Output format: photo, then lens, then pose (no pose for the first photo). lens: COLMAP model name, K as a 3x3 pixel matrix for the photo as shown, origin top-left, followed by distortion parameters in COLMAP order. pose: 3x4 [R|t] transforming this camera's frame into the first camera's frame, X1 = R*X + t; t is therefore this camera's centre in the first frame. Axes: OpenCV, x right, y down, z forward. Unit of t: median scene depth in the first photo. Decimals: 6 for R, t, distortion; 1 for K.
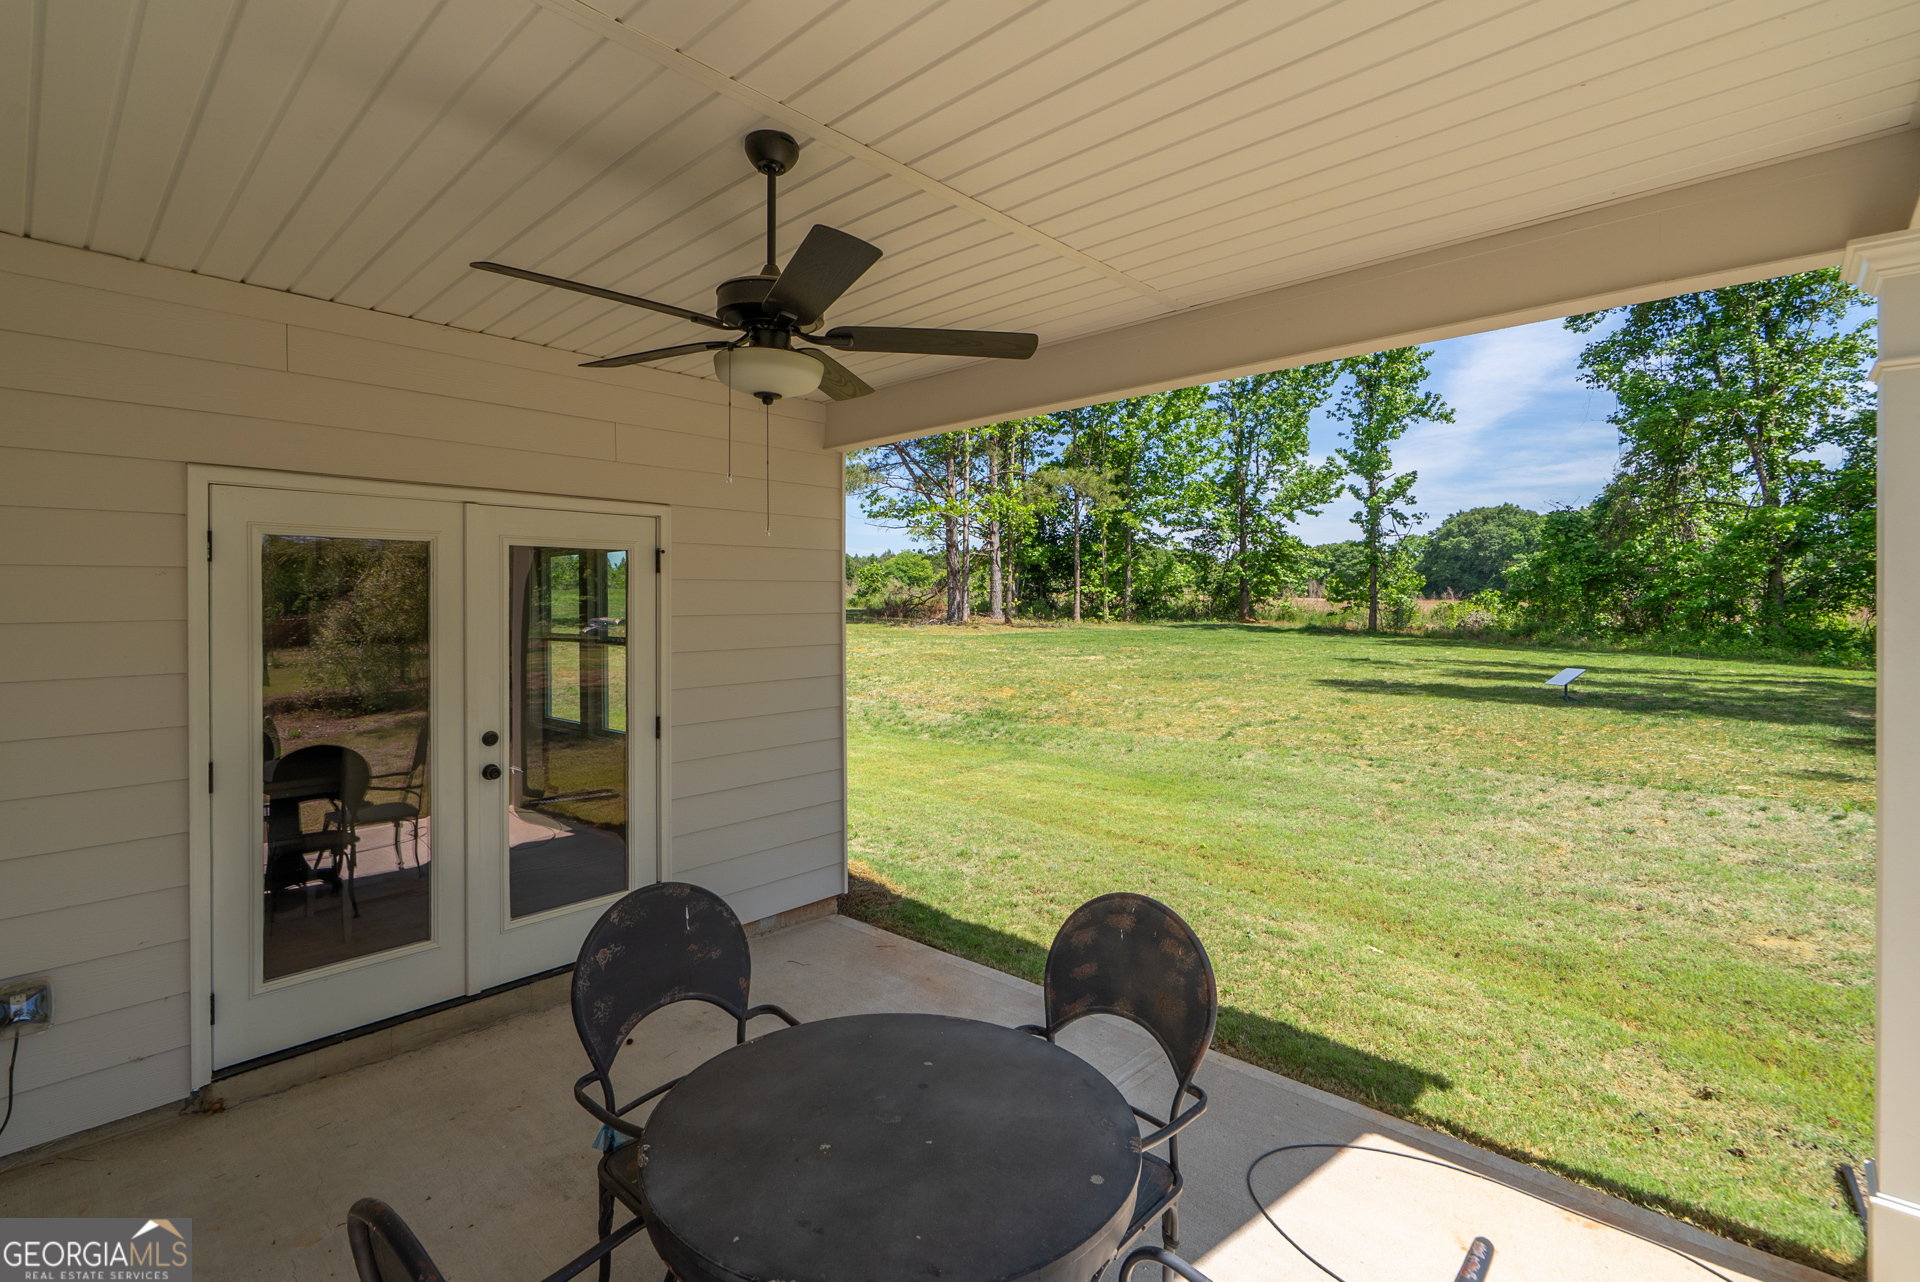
lens RADIAL K [[879.7, 0, 955.3], [0, 879.7, 606.2], [0, 0, 1]] dist [0.002047, 0.000665]
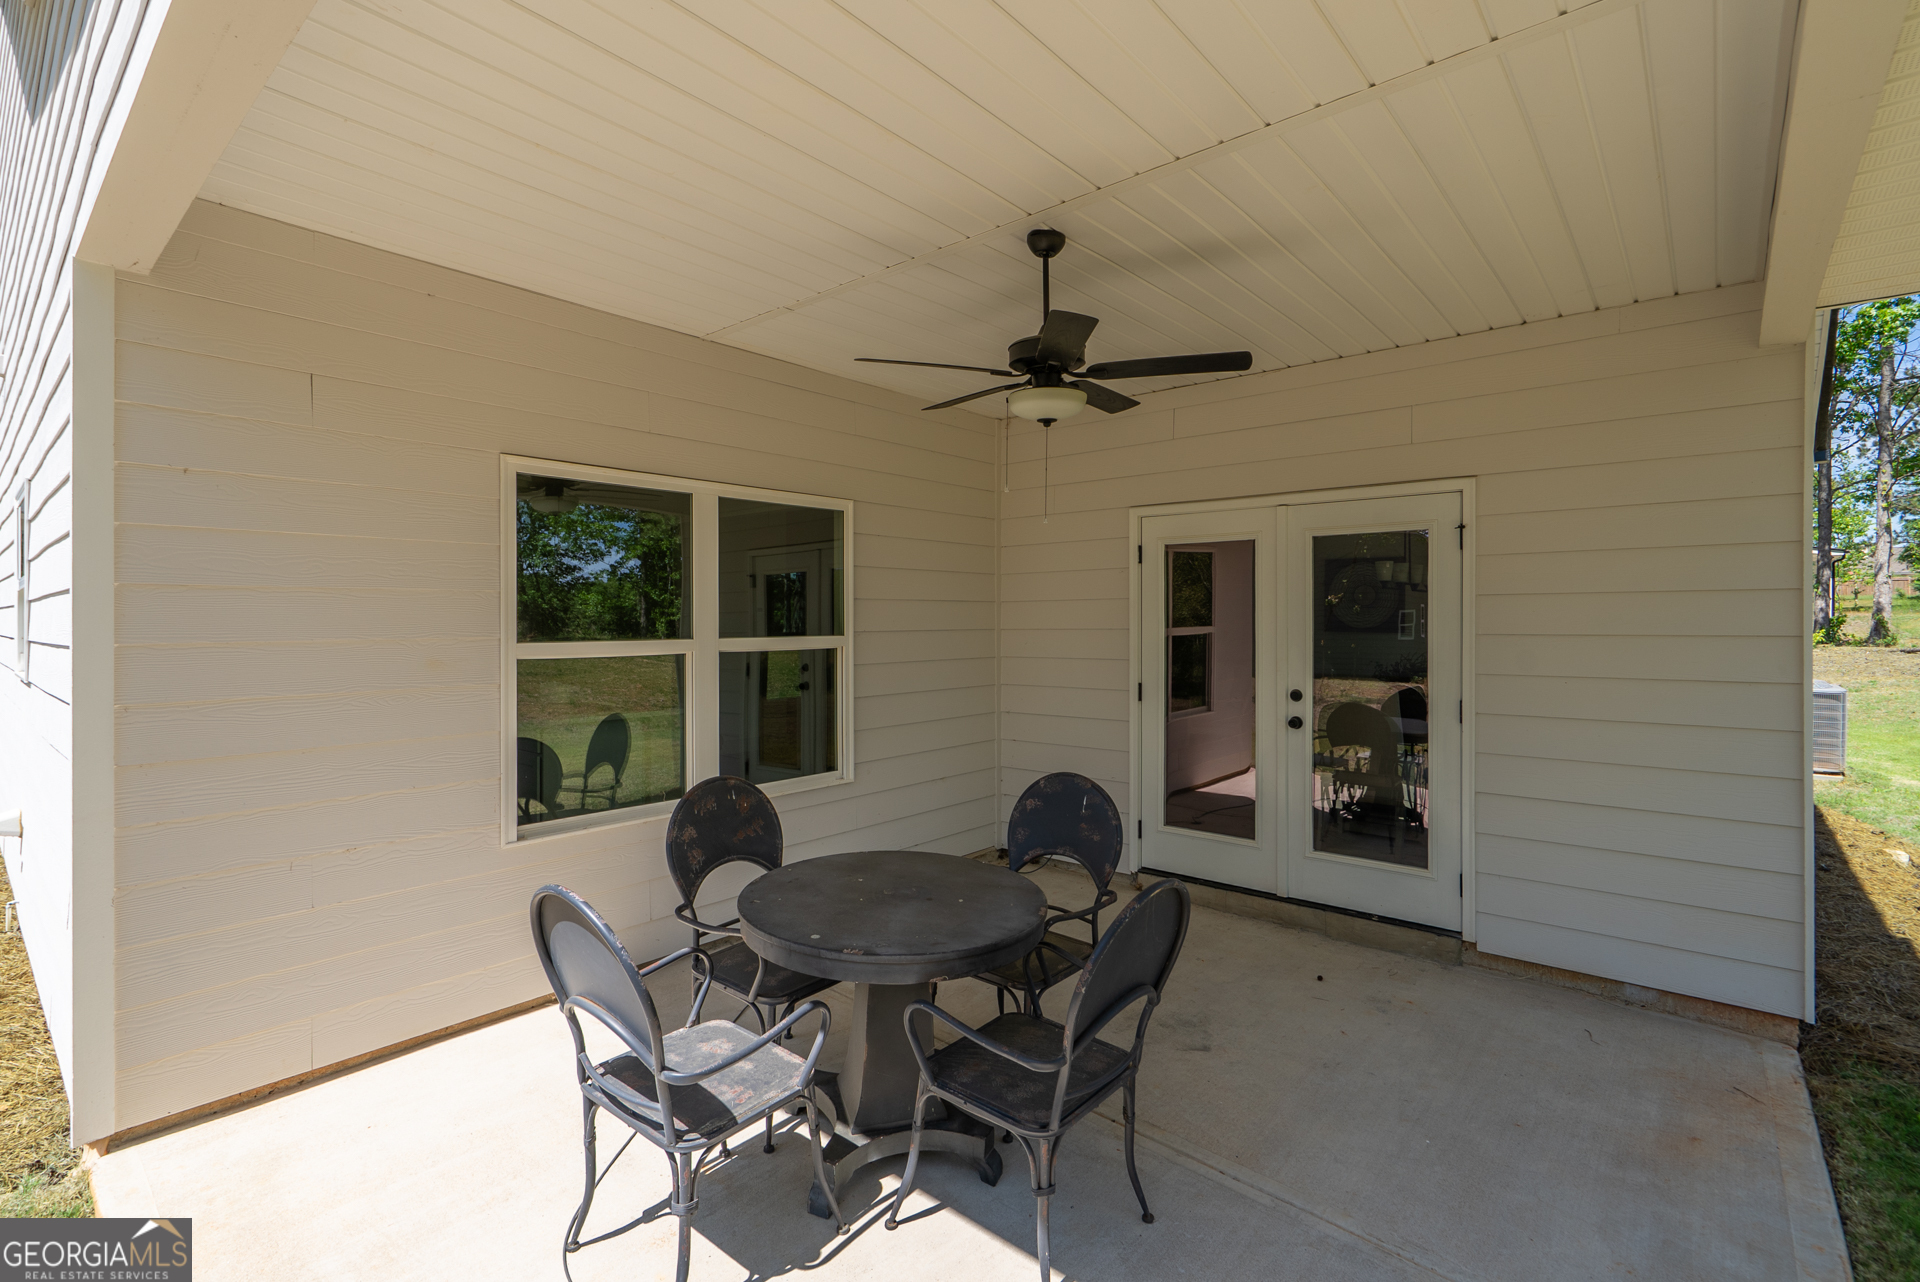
lens RADIAL K [[889.2, 0, 954.0], [0, 889.2, 615.3], [0, 0, 1]] dist [-0.000495, 0.000178]
pose [[0.037811, 0.003788, -0.999278, 0.085673], [-0.000947, 0.999993, 0.003755, 0.004280], [0.999284, 0.000805, 0.037815, 0.059070]]
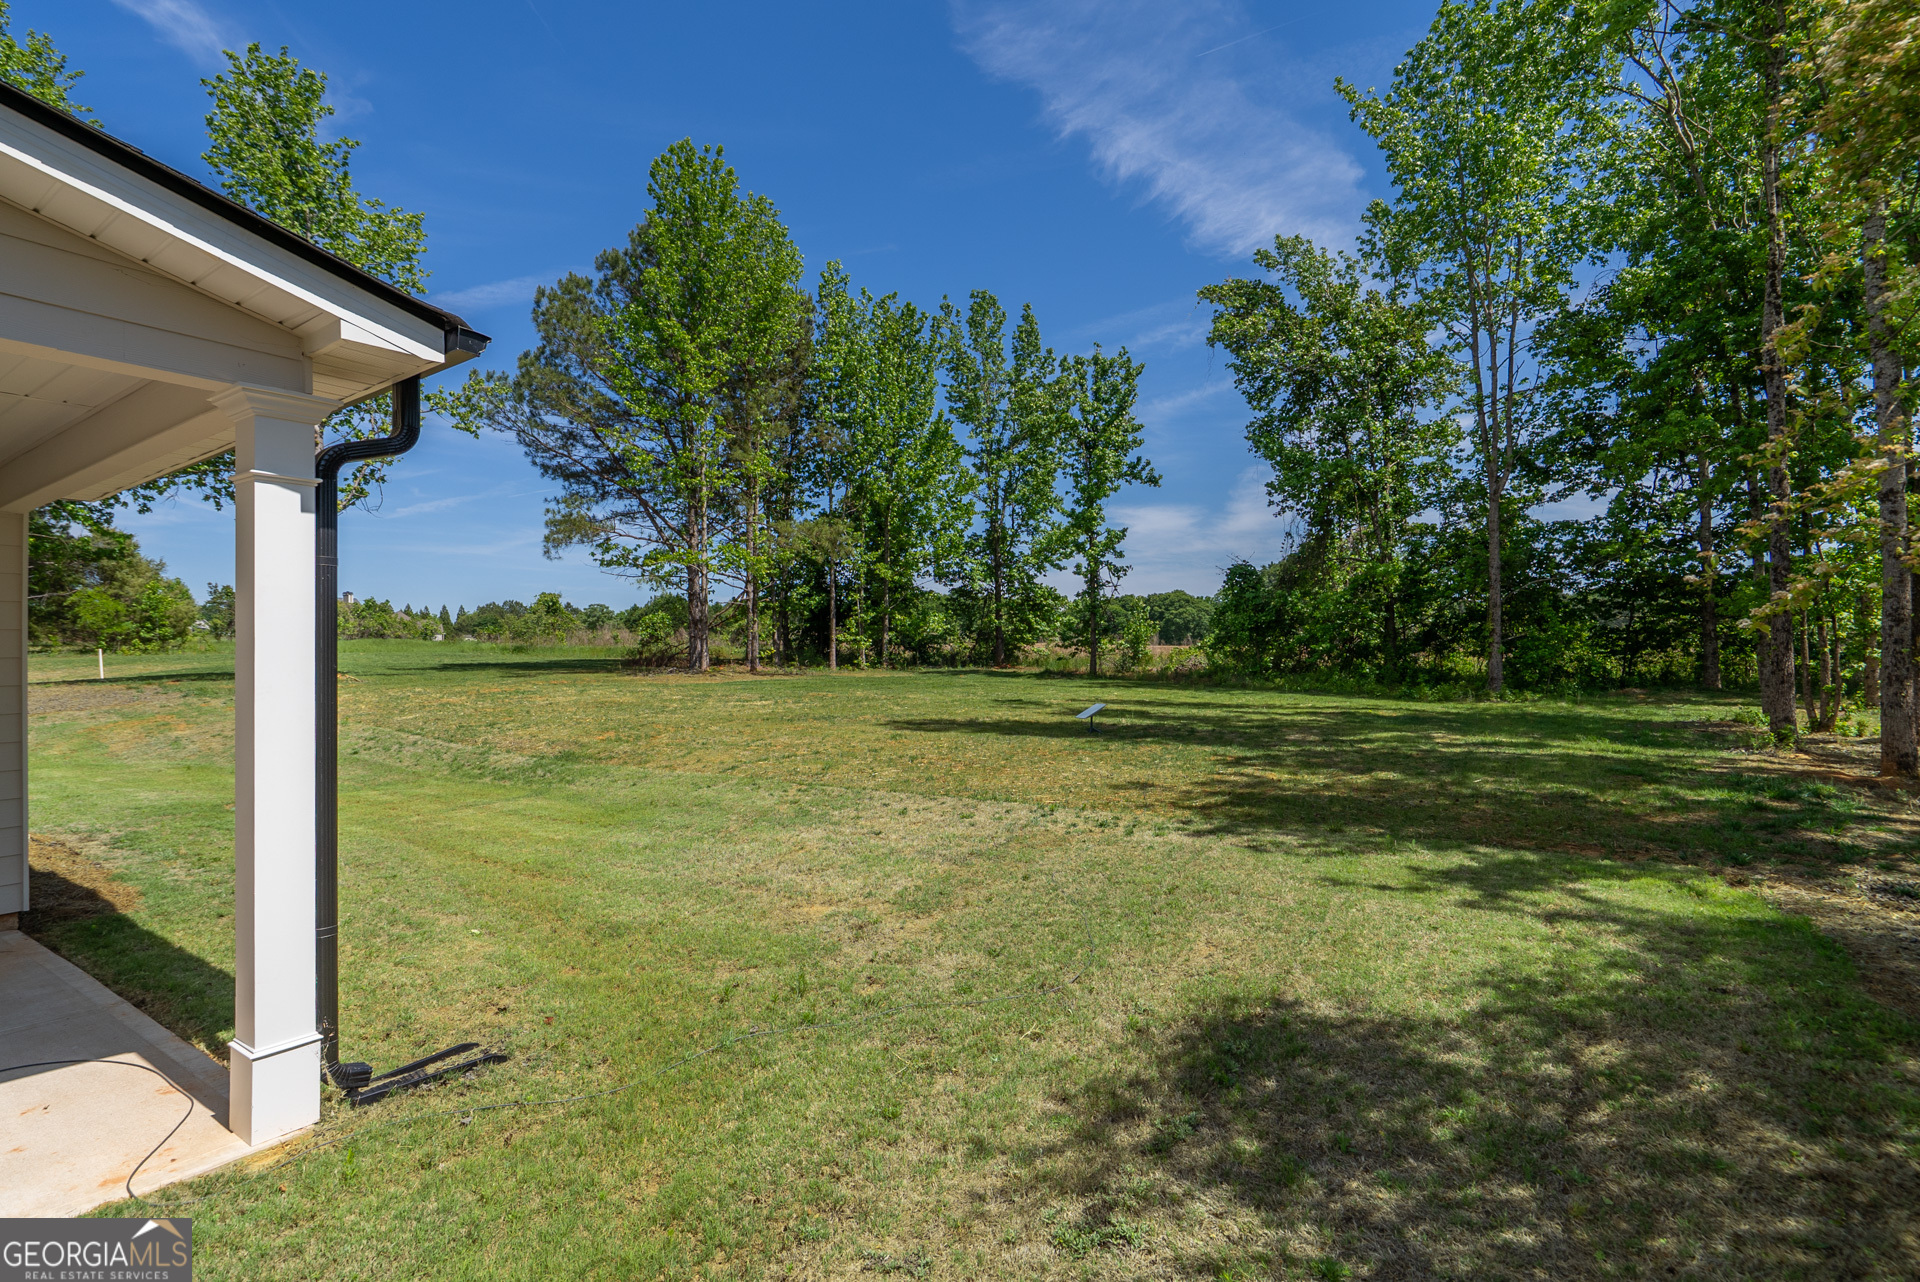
lens RADIAL K [[885.1, 0, 960.0], [0, 885.1, 641.0], [0, 0, 1]] dist [-0.012544, 0.000141]
pose [[0.987261, -0.006044, 0.158993, 0.143160], [0.008614, 0.999843, -0.015478, 0.002362], [-0.158875, 0.016651, 0.987158, -0.045687]]
